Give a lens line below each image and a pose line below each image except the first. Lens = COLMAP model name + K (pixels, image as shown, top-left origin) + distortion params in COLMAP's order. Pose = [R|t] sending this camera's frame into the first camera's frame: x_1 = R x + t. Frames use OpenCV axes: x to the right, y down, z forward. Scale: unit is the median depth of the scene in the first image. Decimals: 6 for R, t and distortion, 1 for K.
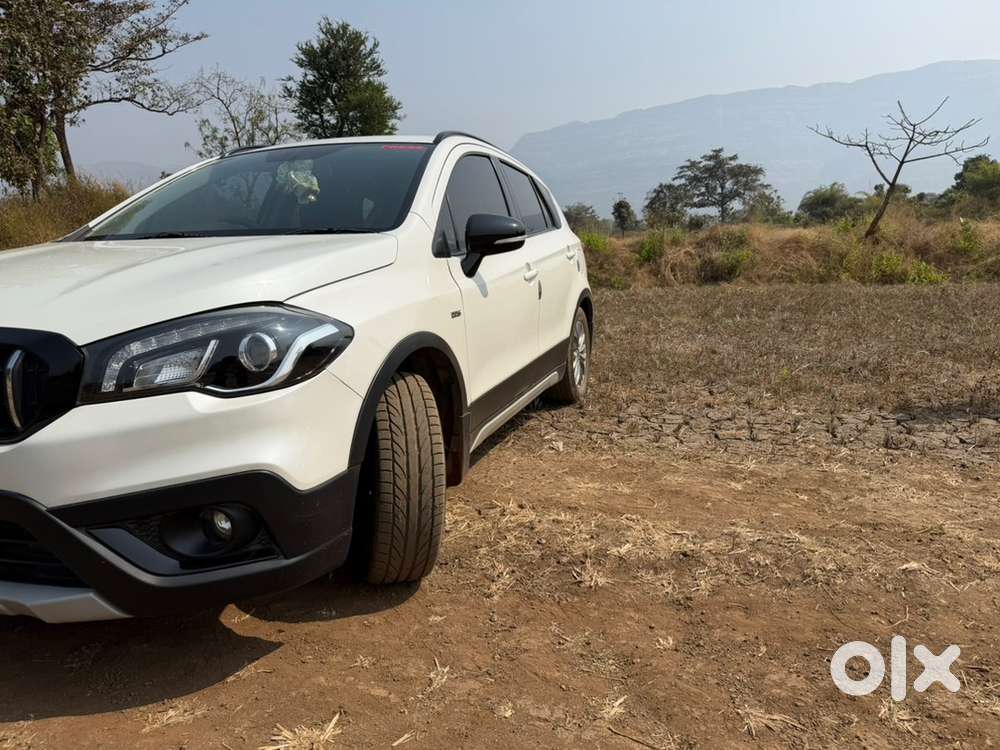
lens RADIAL K [[708.1, 0, 503.1], [0, 708.1, 379.1], [0, 0, 1]] dist [0.072810, -0.102905]
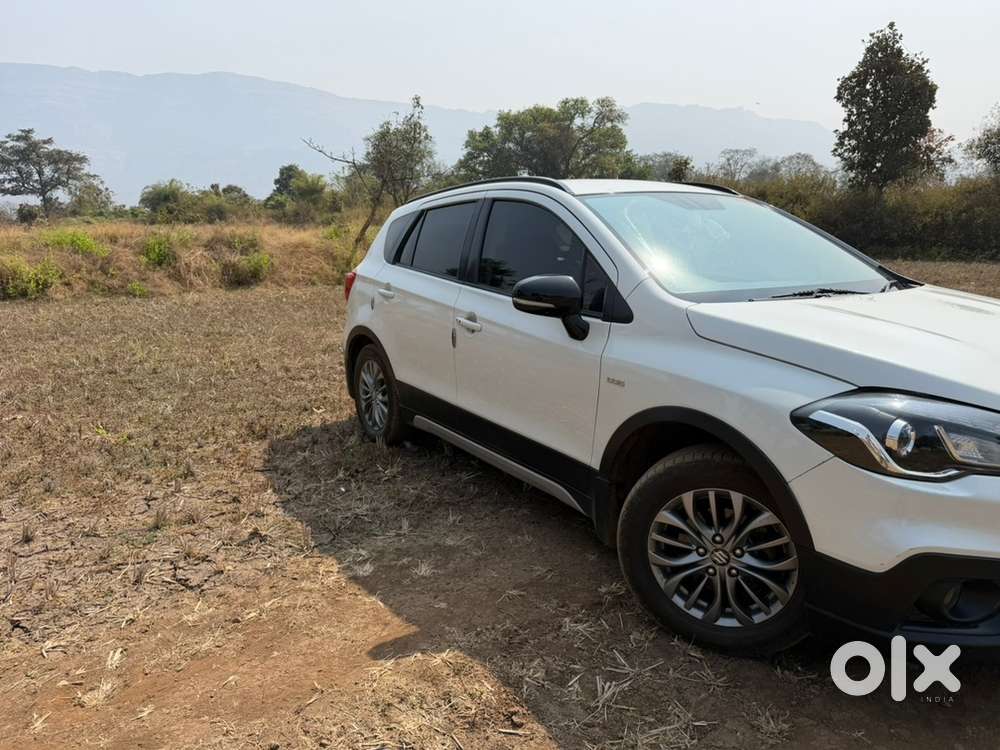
lens RADIAL K [[706.6, 0, 489.4], [0, 706.6, 374.7], [0, 0, 1]] dist [0.115013, -0.127638]
pose [[0.627723, -0.132573, 0.767064, -0.959157], [0.132326, 0.989222, 0.062680, -0.113268], [-0.767107, 0.062157, 0.638501, 0.397590]]
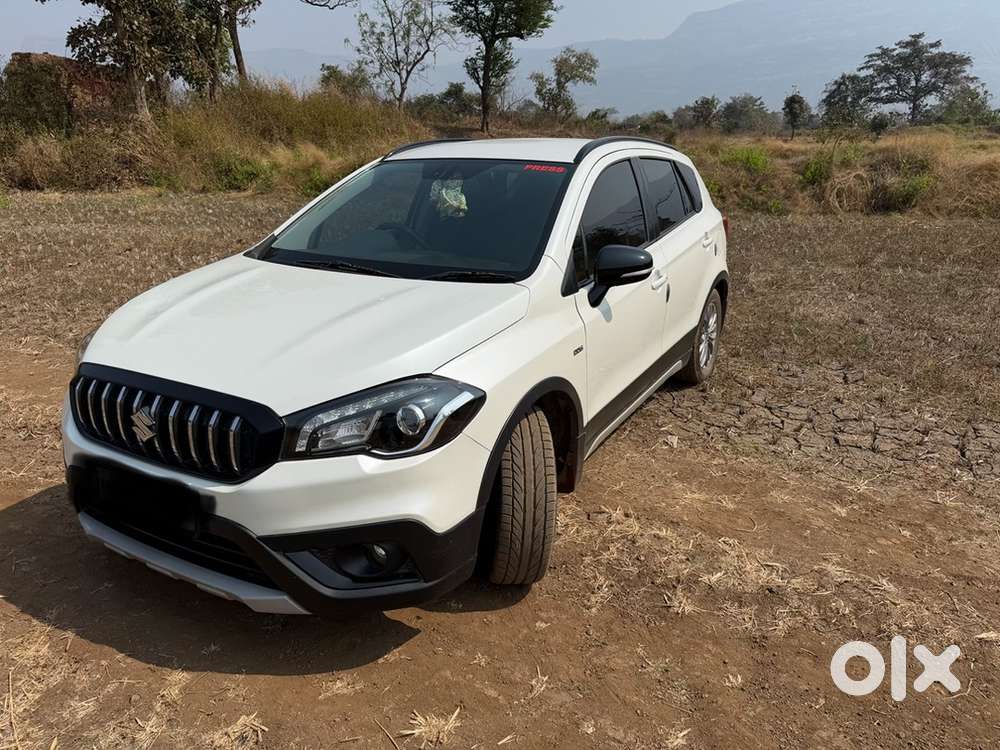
lens RADIAL K [[715.3, 0, 500.0], [0, 715.3, 375.0], [0, 0, 1]] dist [0.025899, -0.028143]
pose [[0.978851, 0.080806, -0.187941, 0.013854], [-0.054506, 0.988490, 0.141126, -0.112281], [0.197182, -0.127898, 0.971988, -0.062569]]
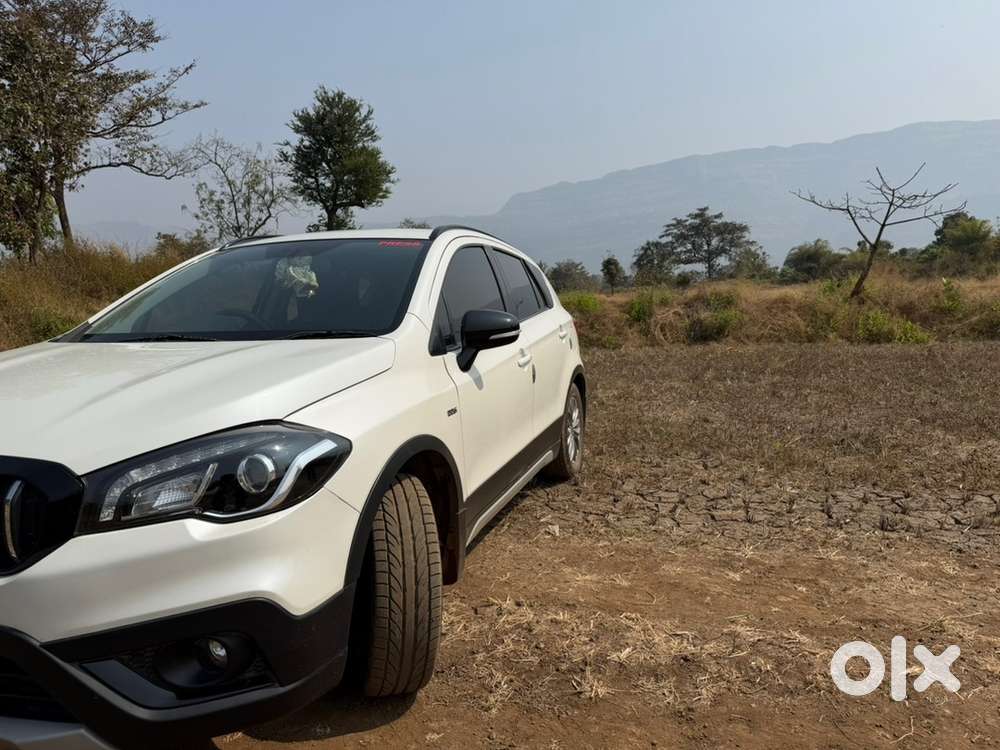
lens RADIAL K [[706.1, 0, 502.1], [0, 706.1, 377.7], [0, 0, 1]] dist [0.098832, -0.154419]
pose [[0.999926, -0.007246, 0.009774, -0.002531], [0.007972, 0.997041, -0.076456, -0.034600], [-0.009191, 0.076528, 0.997025, -0.006193]]
